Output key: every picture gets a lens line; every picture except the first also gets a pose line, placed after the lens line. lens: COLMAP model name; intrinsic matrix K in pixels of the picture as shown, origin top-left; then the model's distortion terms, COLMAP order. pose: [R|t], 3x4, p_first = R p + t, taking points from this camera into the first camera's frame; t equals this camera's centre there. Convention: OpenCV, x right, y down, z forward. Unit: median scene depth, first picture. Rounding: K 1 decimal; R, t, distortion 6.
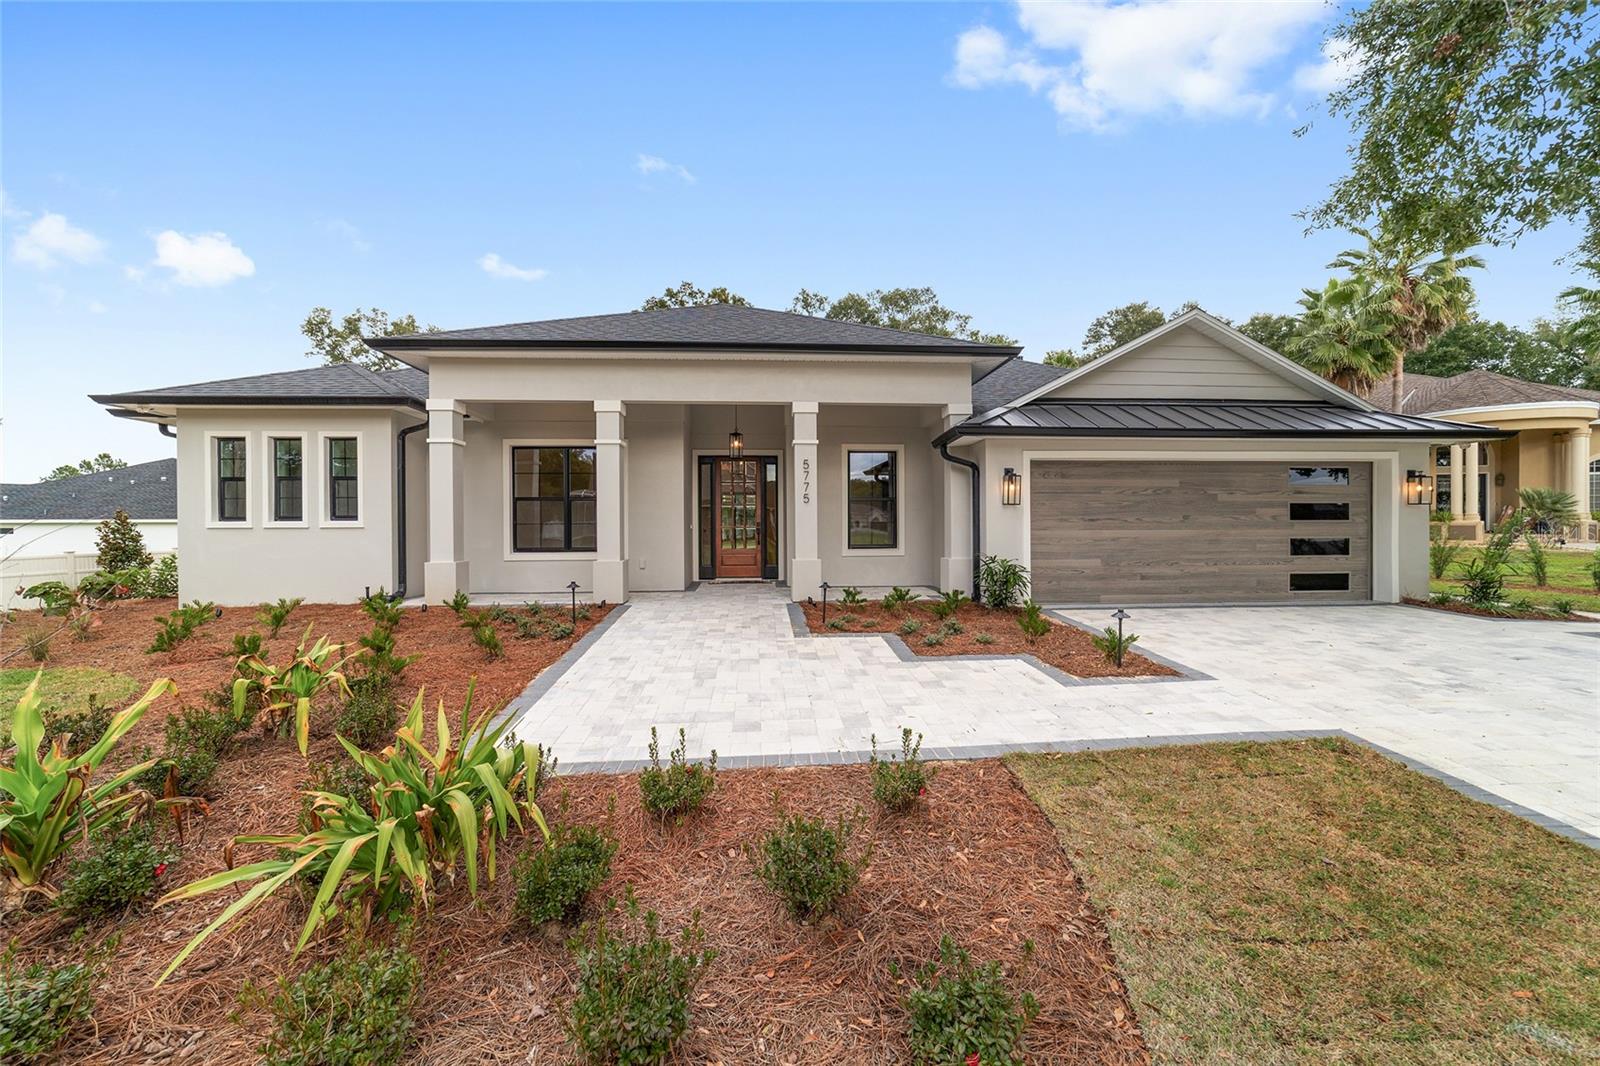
lens RADIAL K [[615.2, 0, 796.9], [0, 615.2, 533.4], [0, 0, 1]] dist [-0.013432, 0.006463]
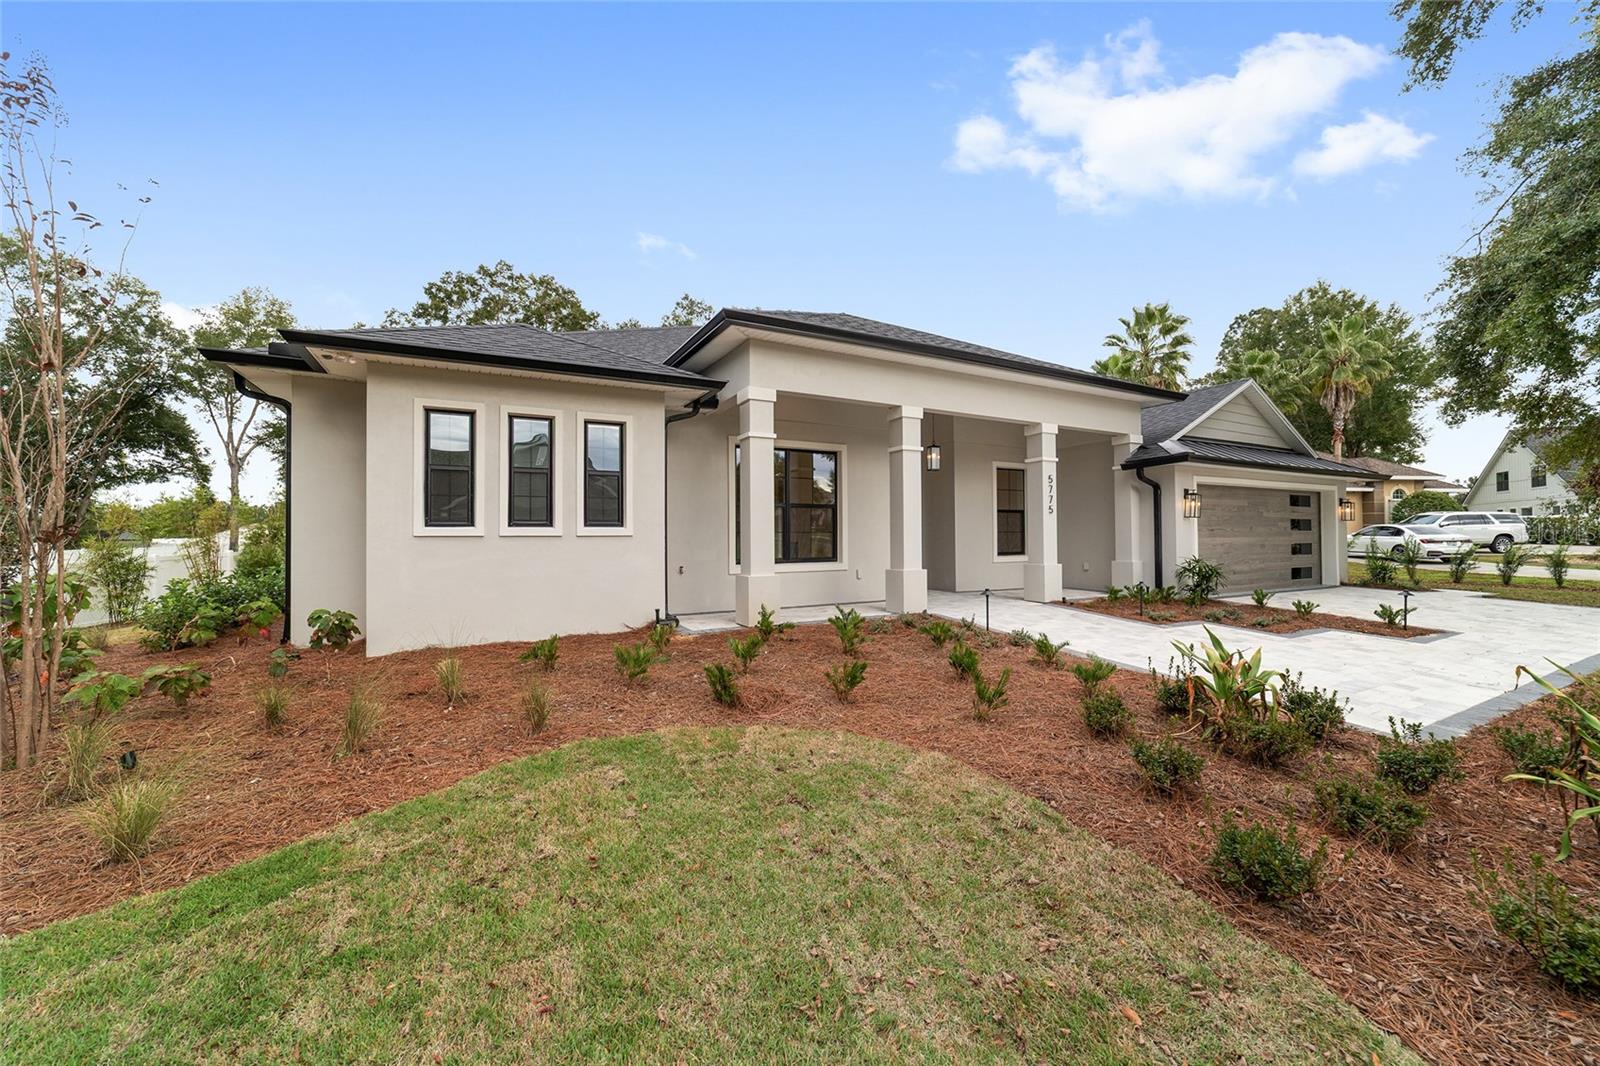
lens RADIAL K [[615.2, 0, 798.5], [0, 615.2, 526.6], [0, 0, 1]] dist [-0.013432, 0.006463]
pose [[0.907731, 0.006336, 0.419504, -0.851275], [0.006921, 0.999524, -0.030071, 0.004351], [-0.419495, 0.030200, 0.907255, 0.177395]]
